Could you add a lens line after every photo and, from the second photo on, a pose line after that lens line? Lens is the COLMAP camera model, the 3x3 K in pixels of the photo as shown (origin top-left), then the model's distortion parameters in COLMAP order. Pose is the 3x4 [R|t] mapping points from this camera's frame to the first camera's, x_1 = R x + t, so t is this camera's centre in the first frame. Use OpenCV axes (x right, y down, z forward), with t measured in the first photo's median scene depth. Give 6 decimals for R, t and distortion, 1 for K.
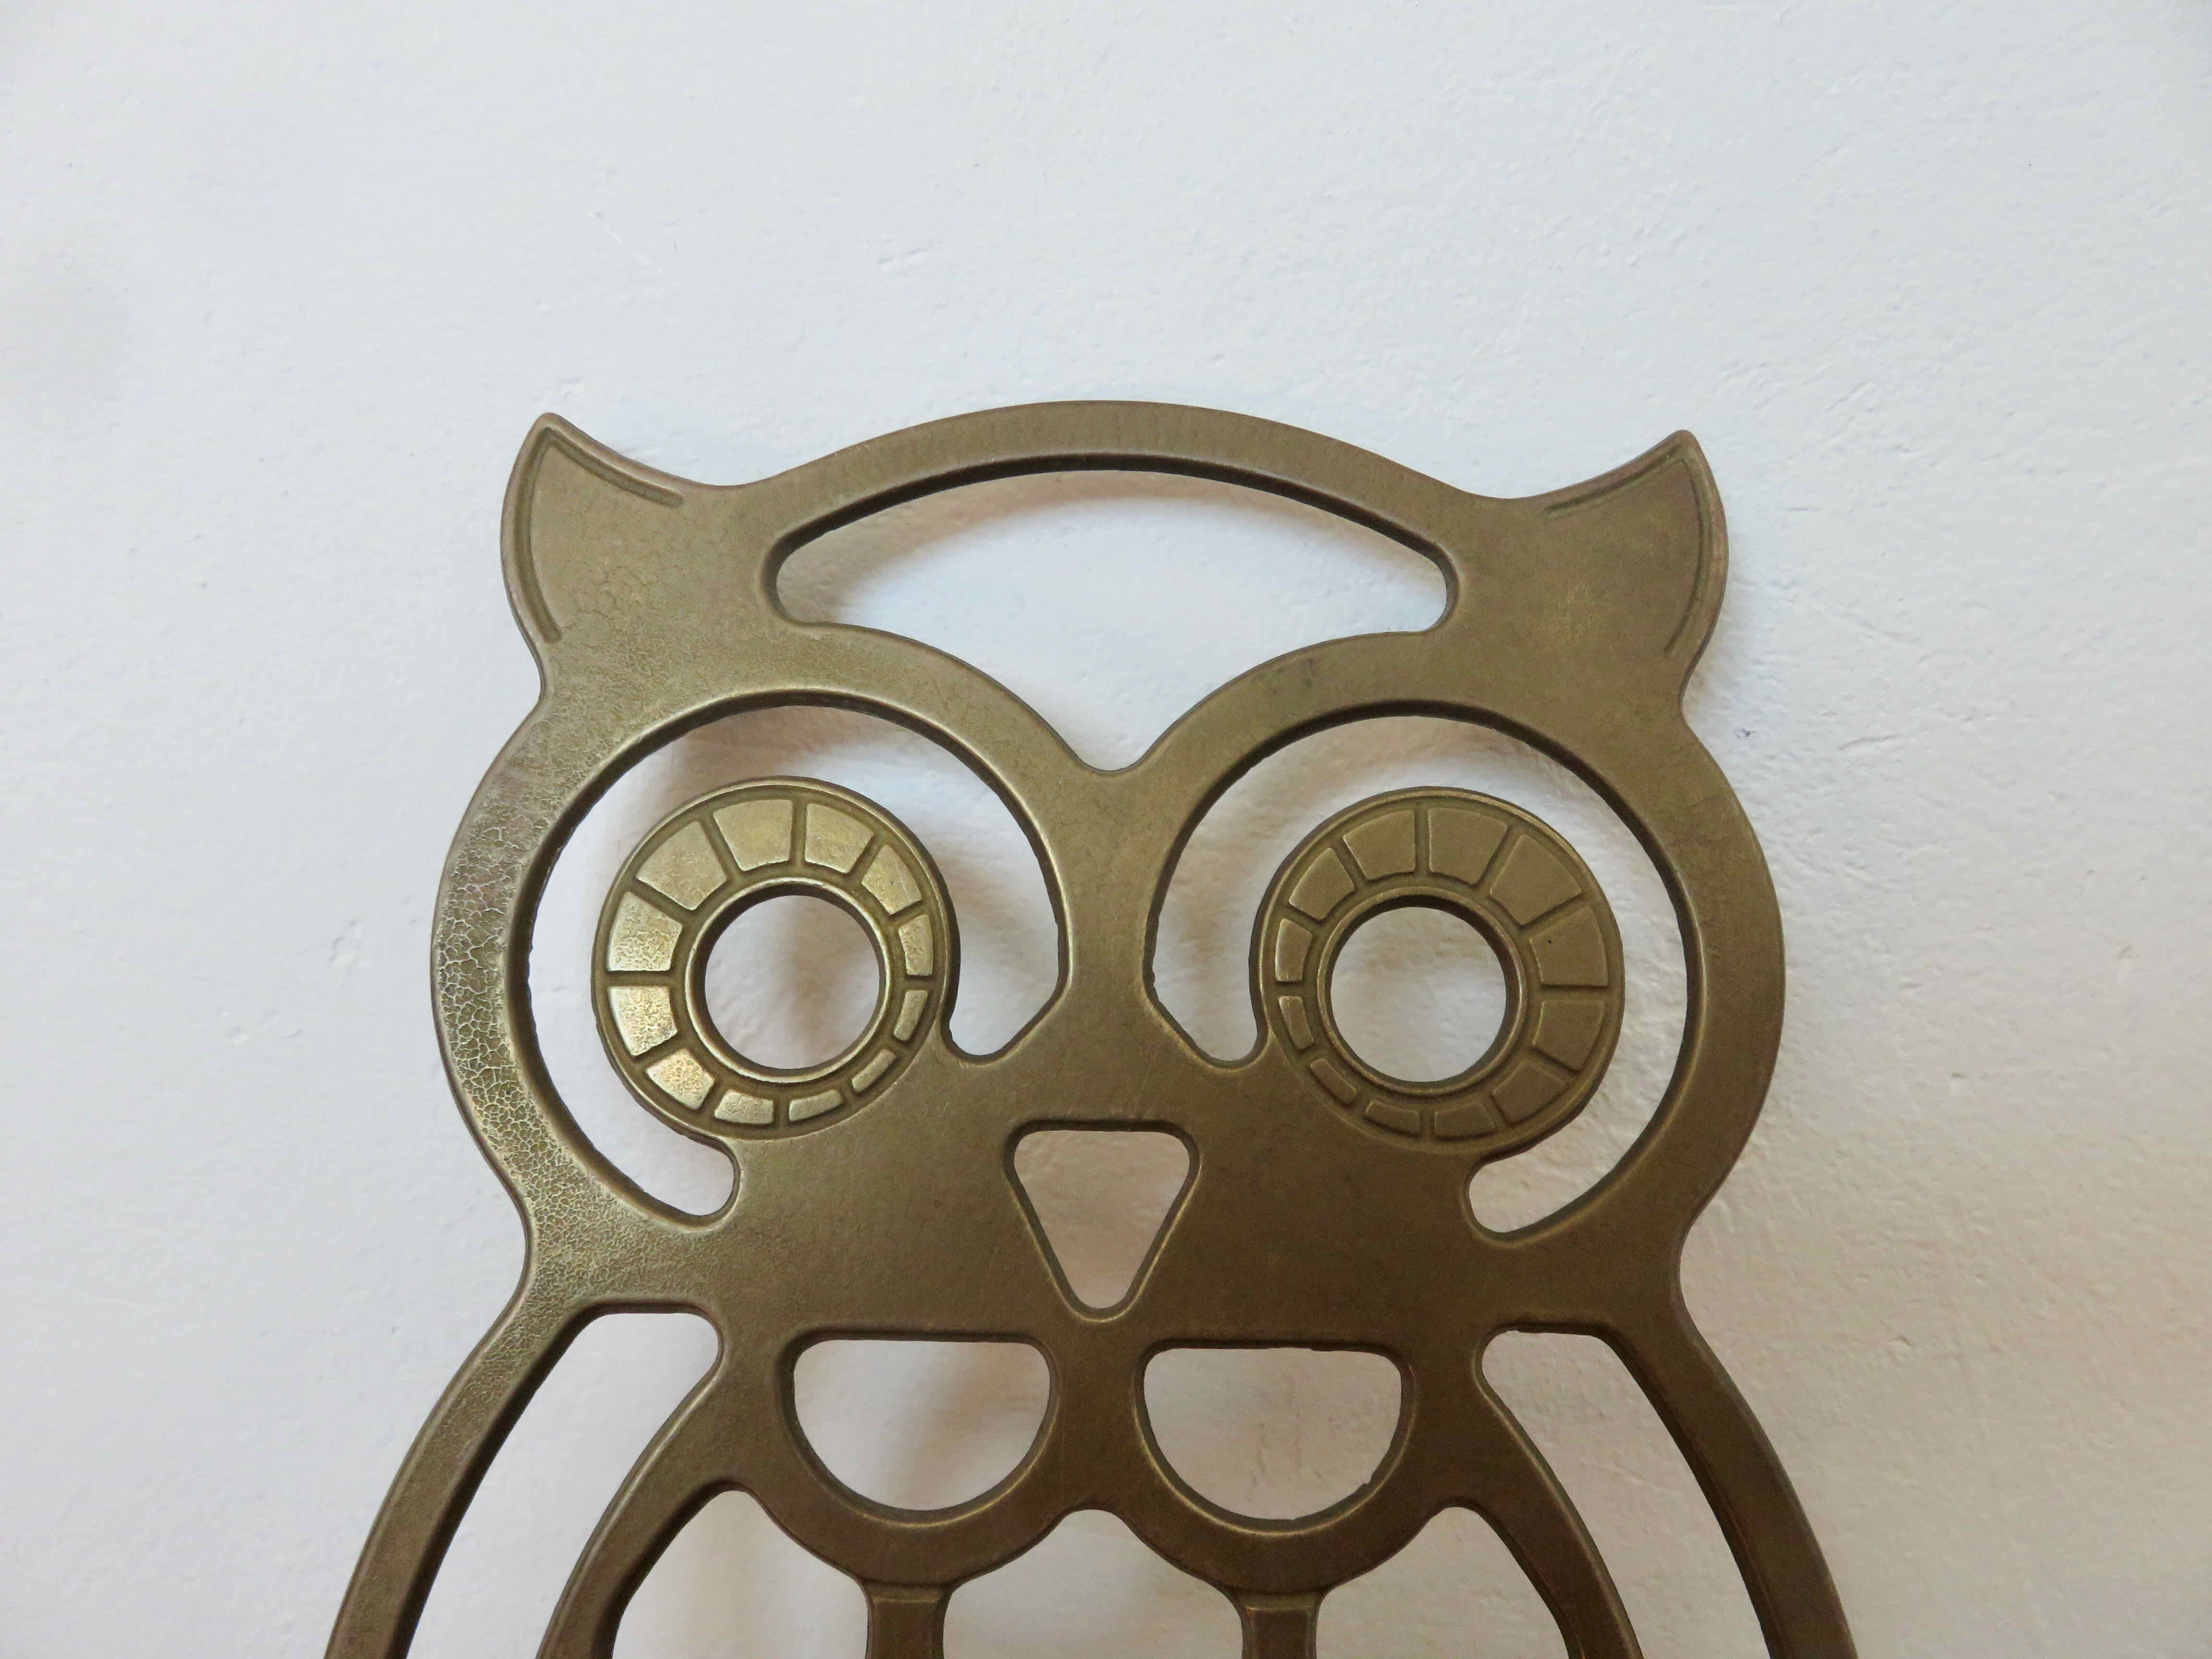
lens RADIAL K [[1620.9, 0, 1106.0], [0, 1620.9, 829.5], [0, 0, 1]] dist [-0.006905, -0.004862]
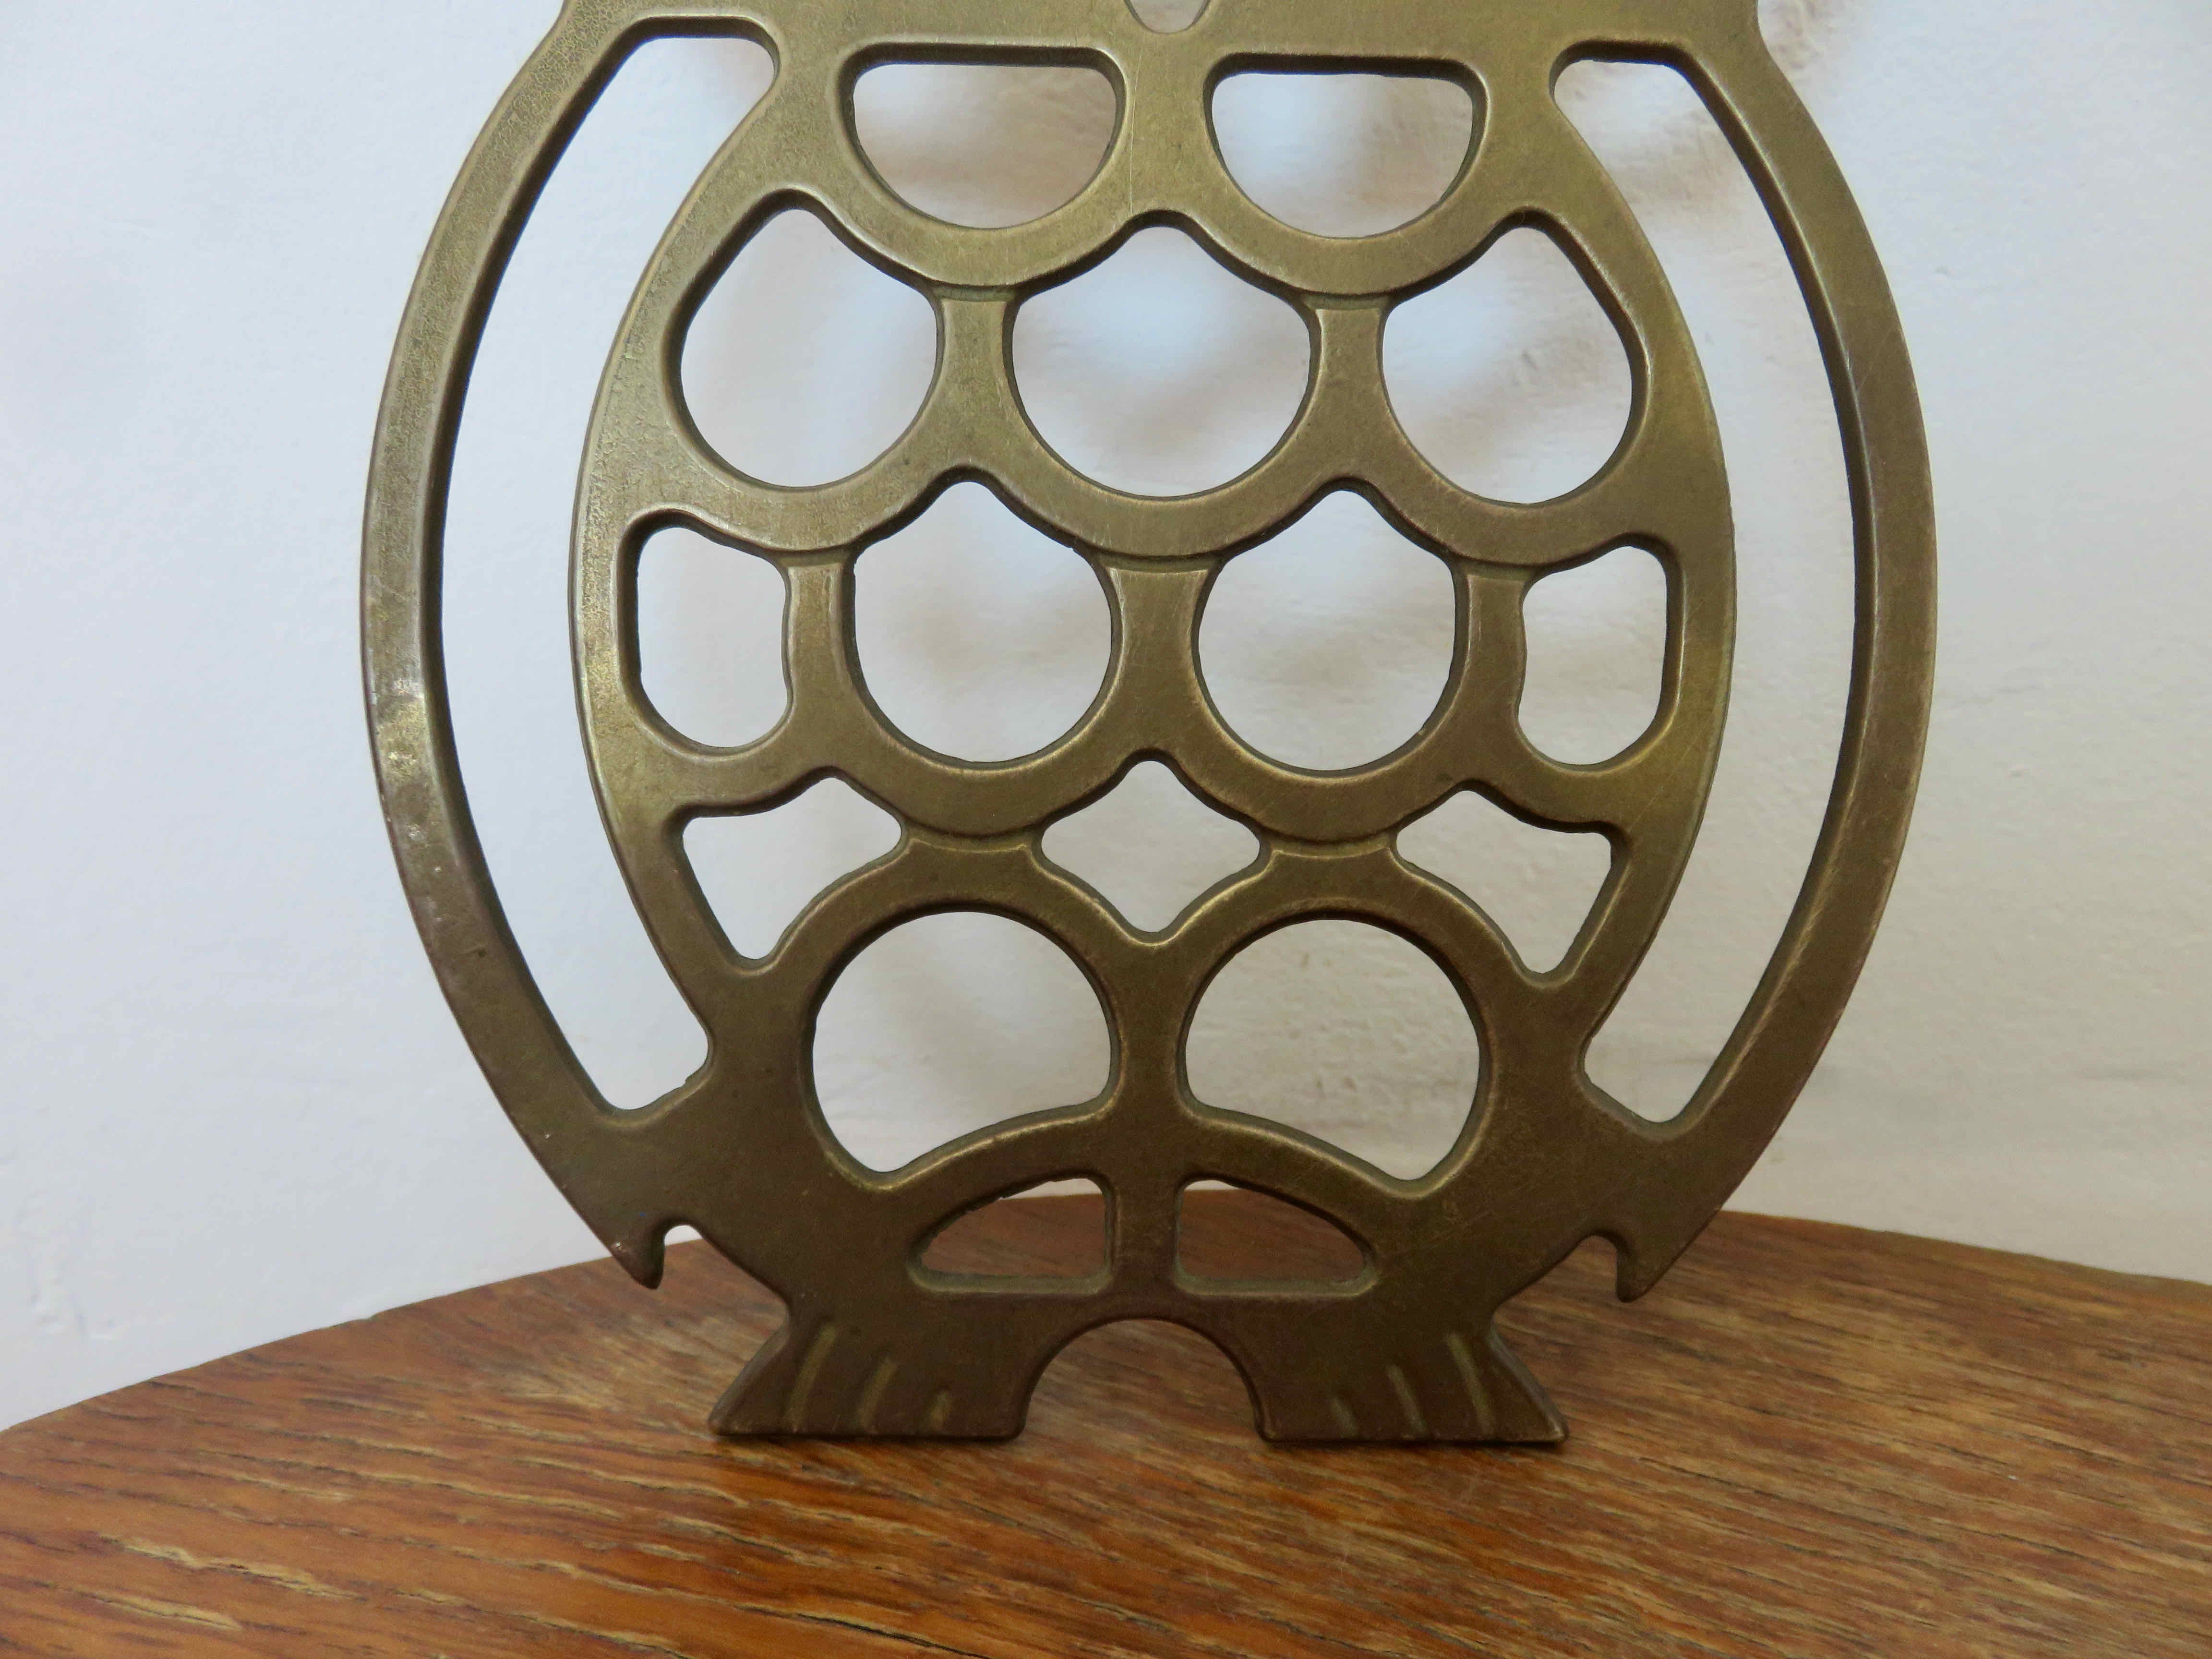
lens RADIAL K [[1622.4, 0, 1106.0], [0, 1622.4, 829.5], [0, 0, 1]] dist [0.002989, 0.000932]
pose [[0.999645, -0.002213, 0.026545, -0.064571], [-0.002699, 0.983004, 0.183565, 0.560869], [-0.026500, -0.183572, 0.982649, -0.043842]]
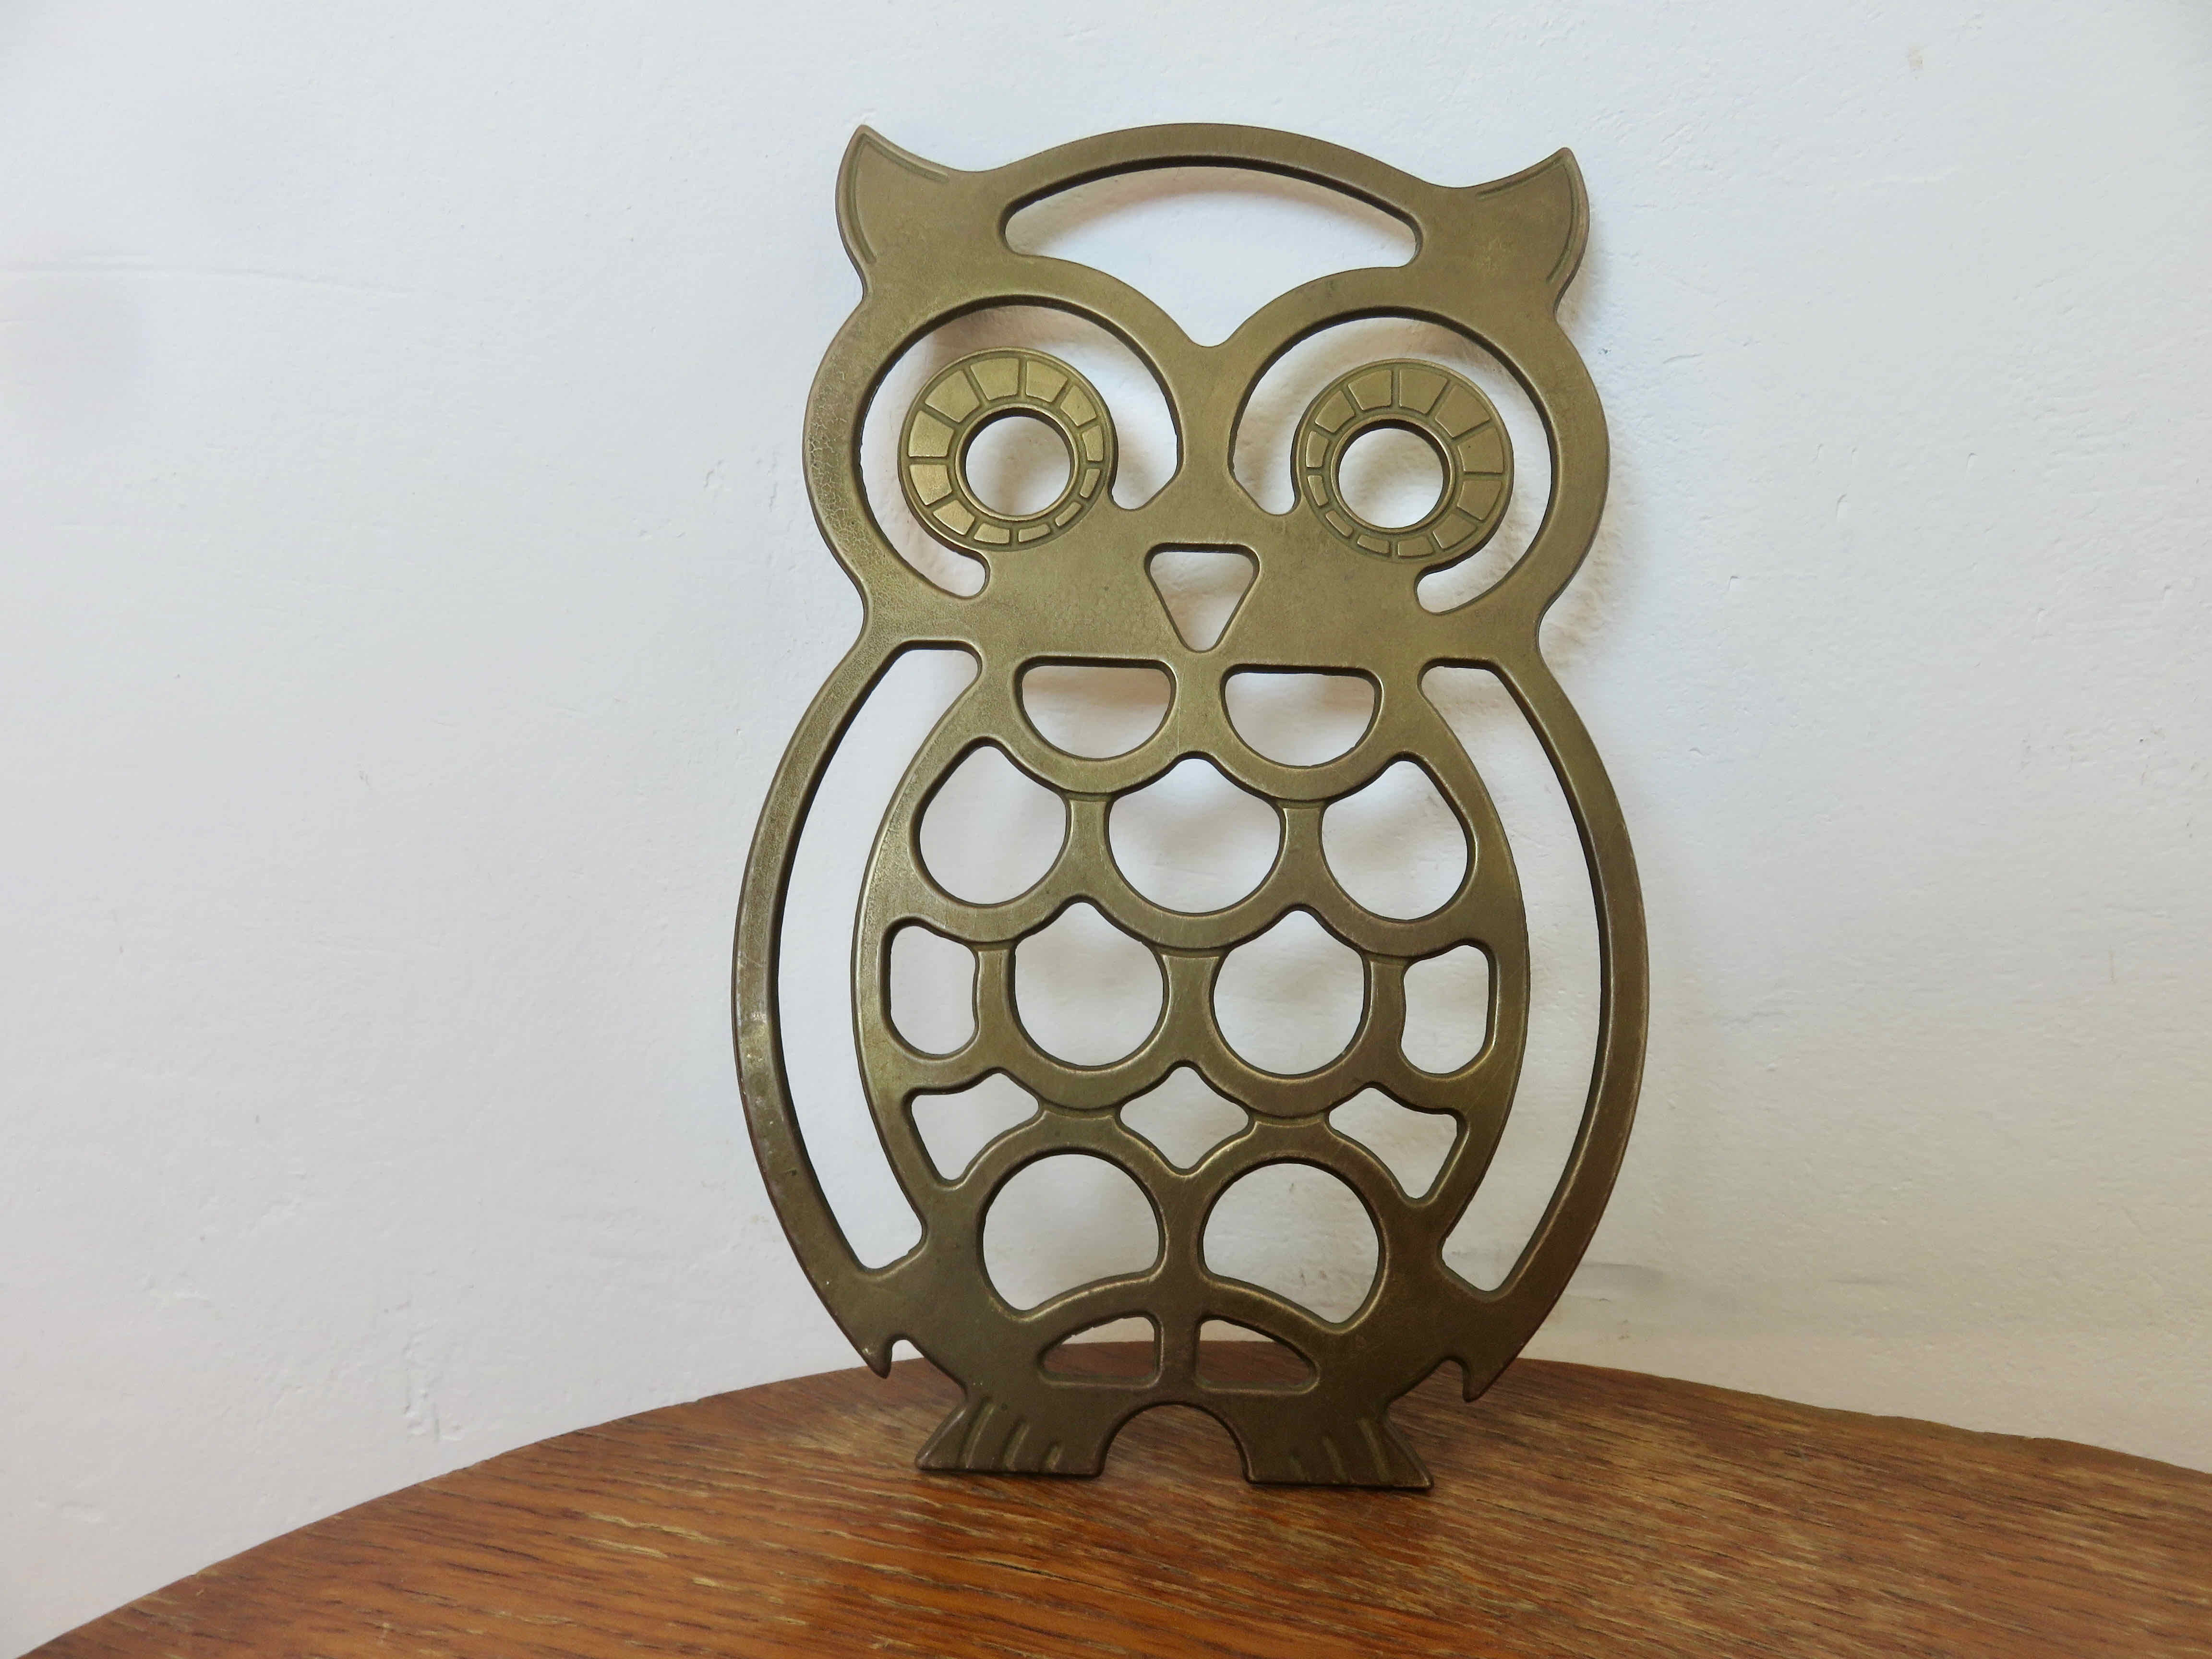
lens RADIAL K [[1642.2, 0, 1115.2], [0, 1642.2, 831.0], [0, 0, 1]] dist [-0.005221, -0.002485]
pose [[0.999861, 0.016687, -0.000185, -0.086174], [-0.016654, 0.998467, 0.052794, 0.379057], [0.001066, -0.052783, 0.998605, -0.715906]]
